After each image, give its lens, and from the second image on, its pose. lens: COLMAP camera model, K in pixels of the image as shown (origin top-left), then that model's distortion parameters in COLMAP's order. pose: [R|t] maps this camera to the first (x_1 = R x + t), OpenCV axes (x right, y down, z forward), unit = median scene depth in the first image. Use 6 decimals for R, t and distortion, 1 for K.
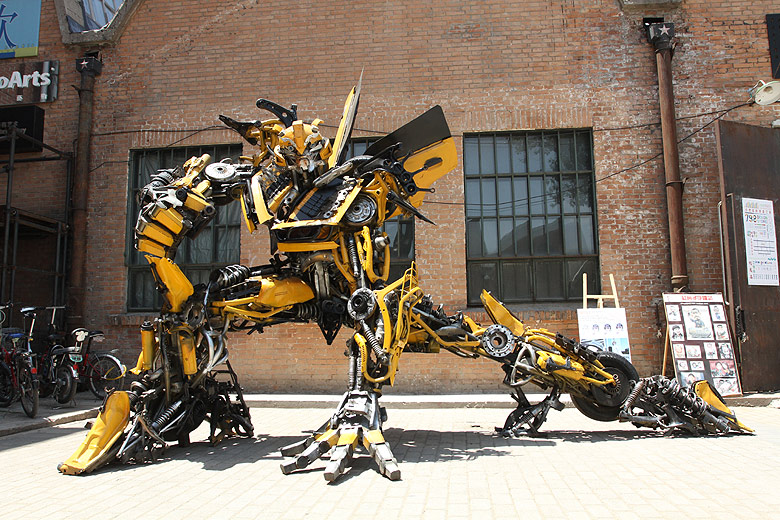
lens RADIAL K [[621.1, 0, 390.0], [0, 621.1, 260.0], [0, 0, 1]] dist [-0.057794, 0.012667]
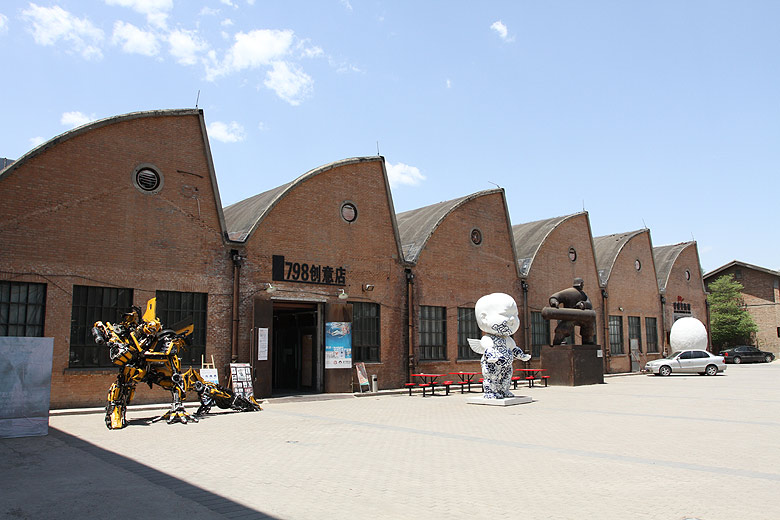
lens RADIAL K [[621.1, 0, 390.0], [0, 621.1, 260.0], [0, 0, 1]] dist [-0.057794, 0.012667]
pose [[0.678421, 0.108082, 0.726680, -1.075078], [-0.095573, 0.993698, -0.058571, -0.297223], [-0.728430, -0.029715, 0.684475, -1.322376]]
